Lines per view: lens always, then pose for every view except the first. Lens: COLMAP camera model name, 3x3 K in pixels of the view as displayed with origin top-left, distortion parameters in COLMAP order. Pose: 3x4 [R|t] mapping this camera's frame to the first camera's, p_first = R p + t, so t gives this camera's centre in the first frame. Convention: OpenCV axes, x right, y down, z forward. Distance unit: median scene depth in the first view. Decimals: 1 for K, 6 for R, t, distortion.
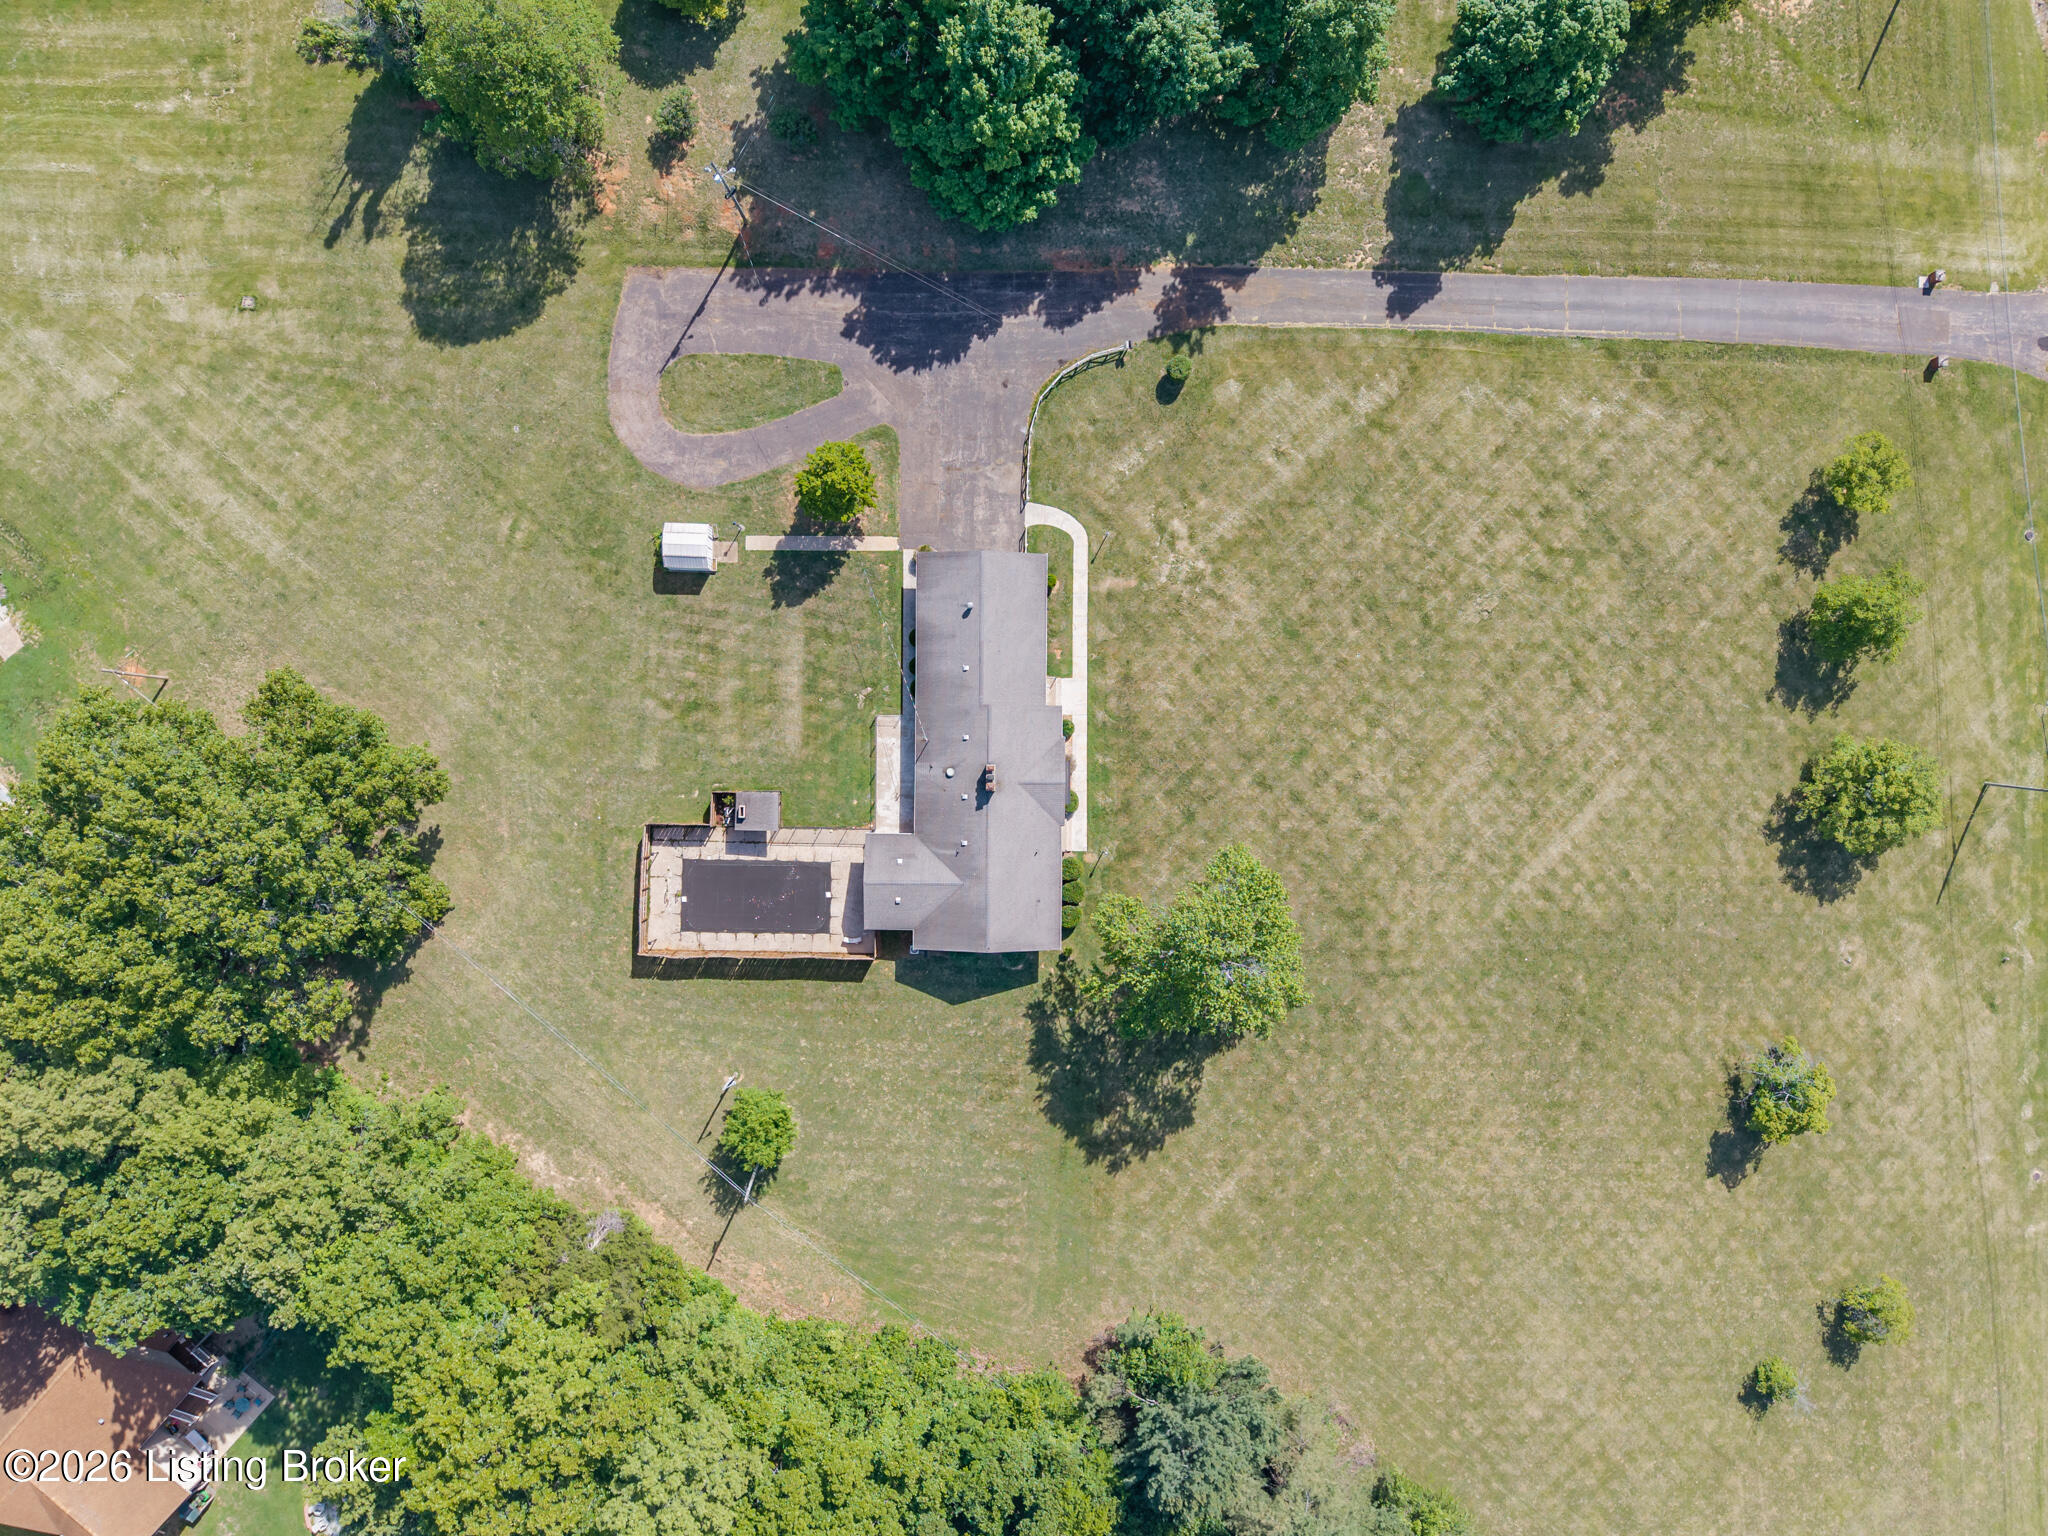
lens RADIAL K [[1403.7, 0, 1033.3], [0, 1403.7, 741.9], [0, 0, 1]] dist [0.000148, -0.002136]
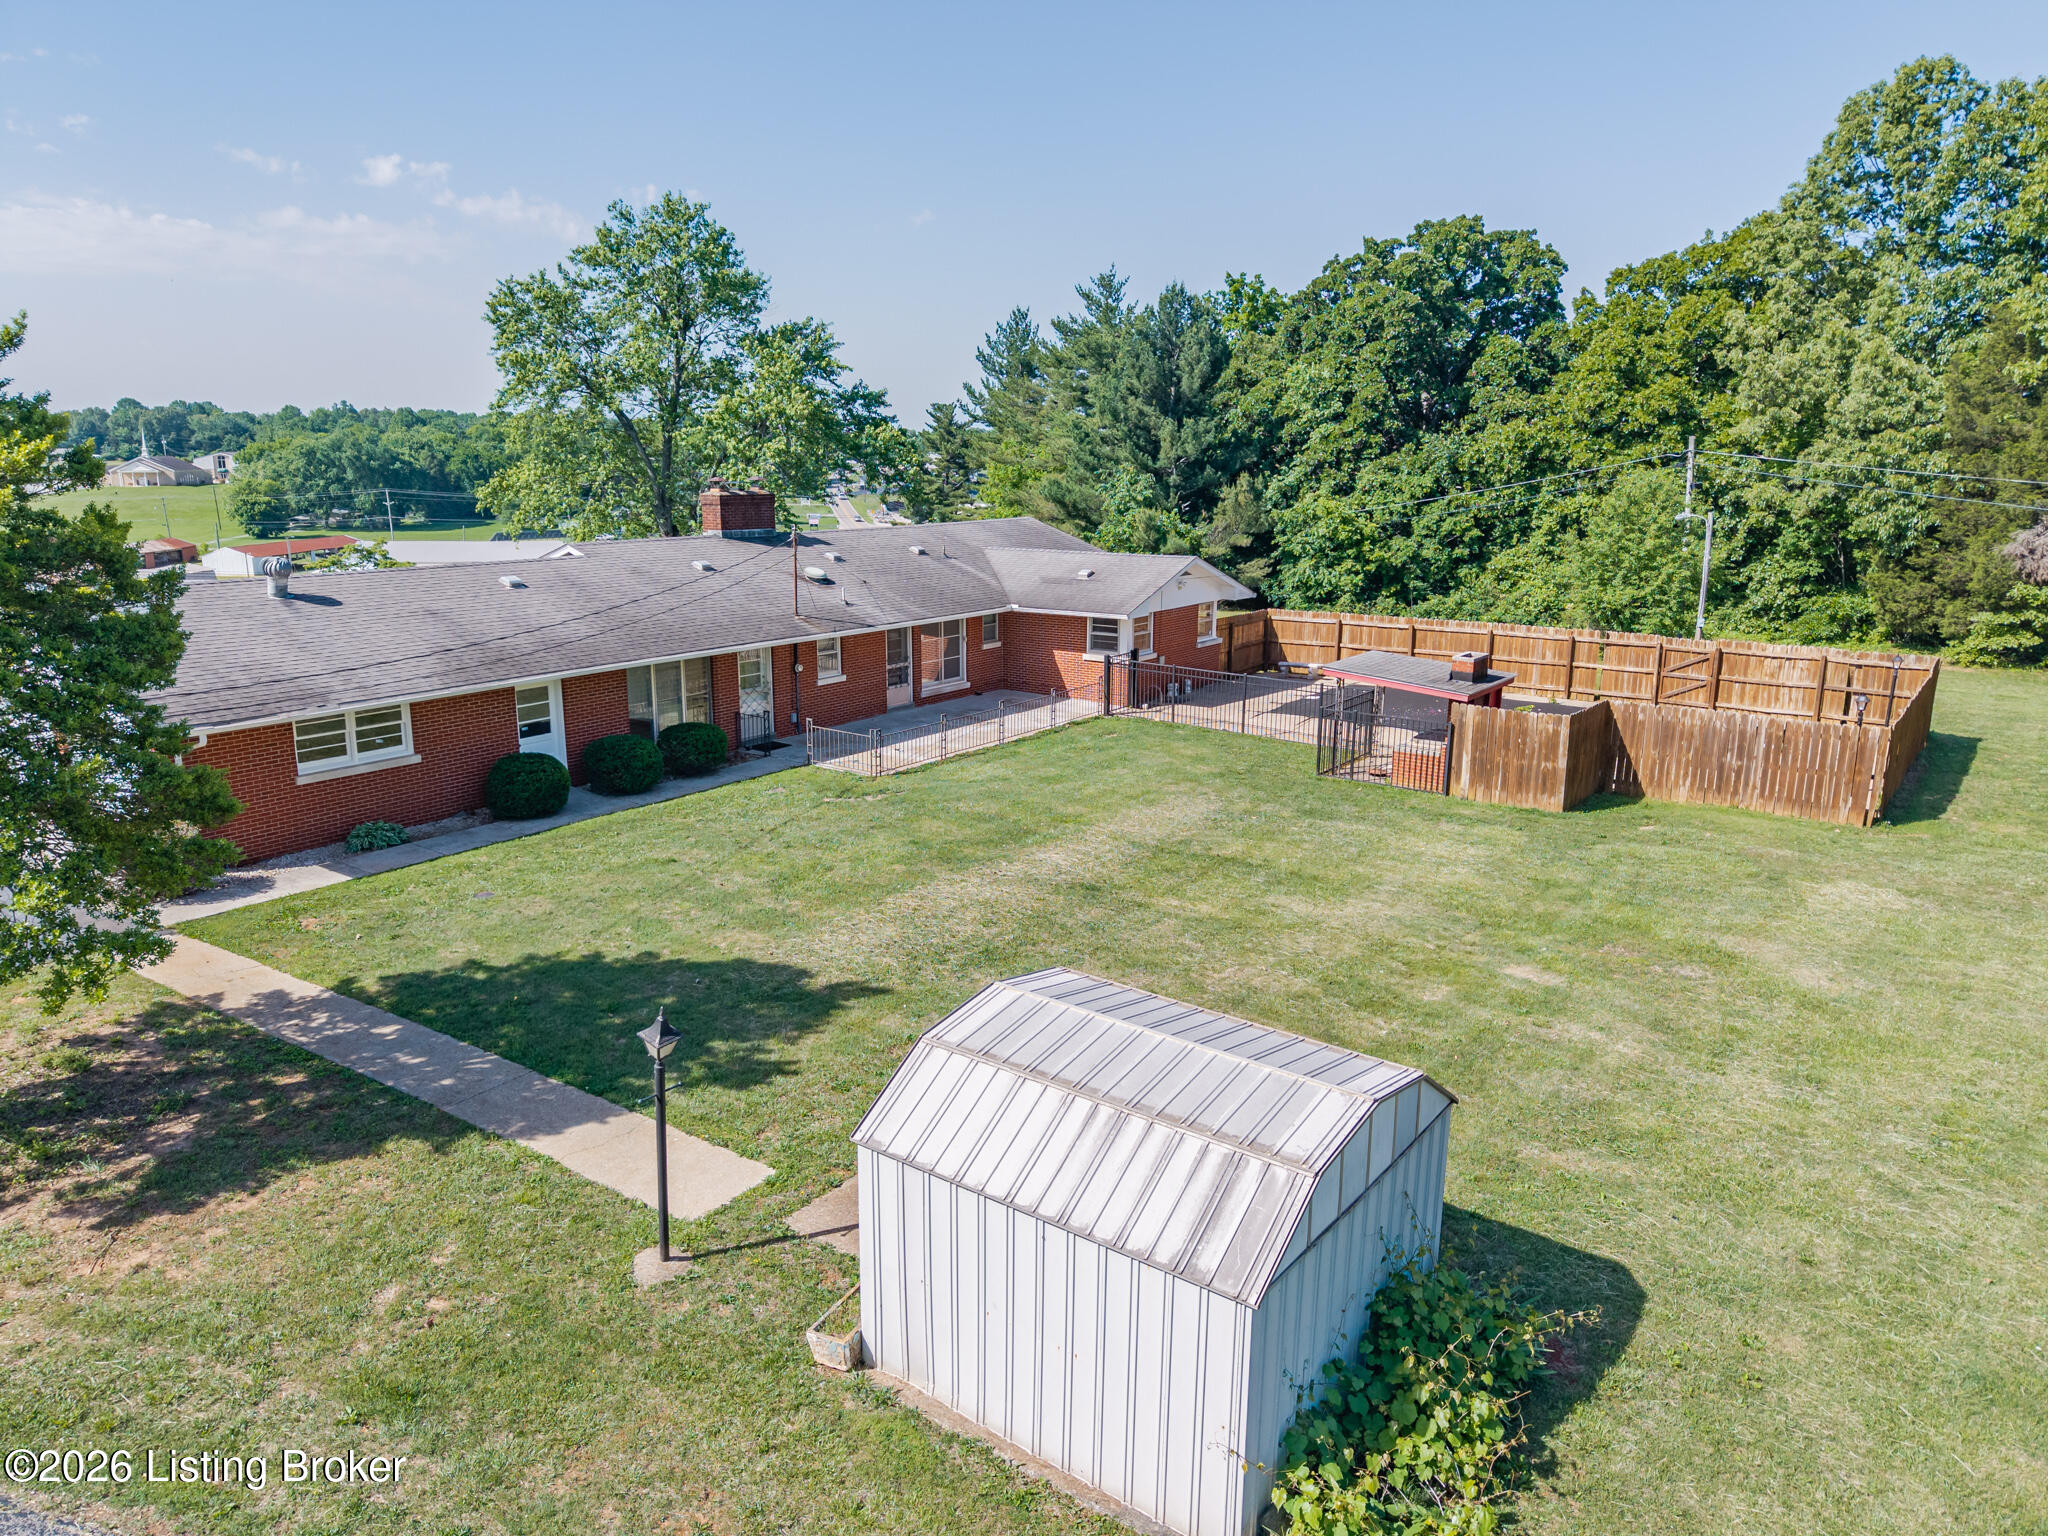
lens RADIAL K [[1378.3, 0, 1024.0], [0, 1378.3, 768.0], [0, 0, 1]] dist [0.007590, -0.005995]
pose [[-0.818190, -0.156811, 0.553150, -0.282572], [0.574618, -0.190446, 0.795955, -0.211543], [-0.019469, 0.969093, 0.245927, 0.934017]]
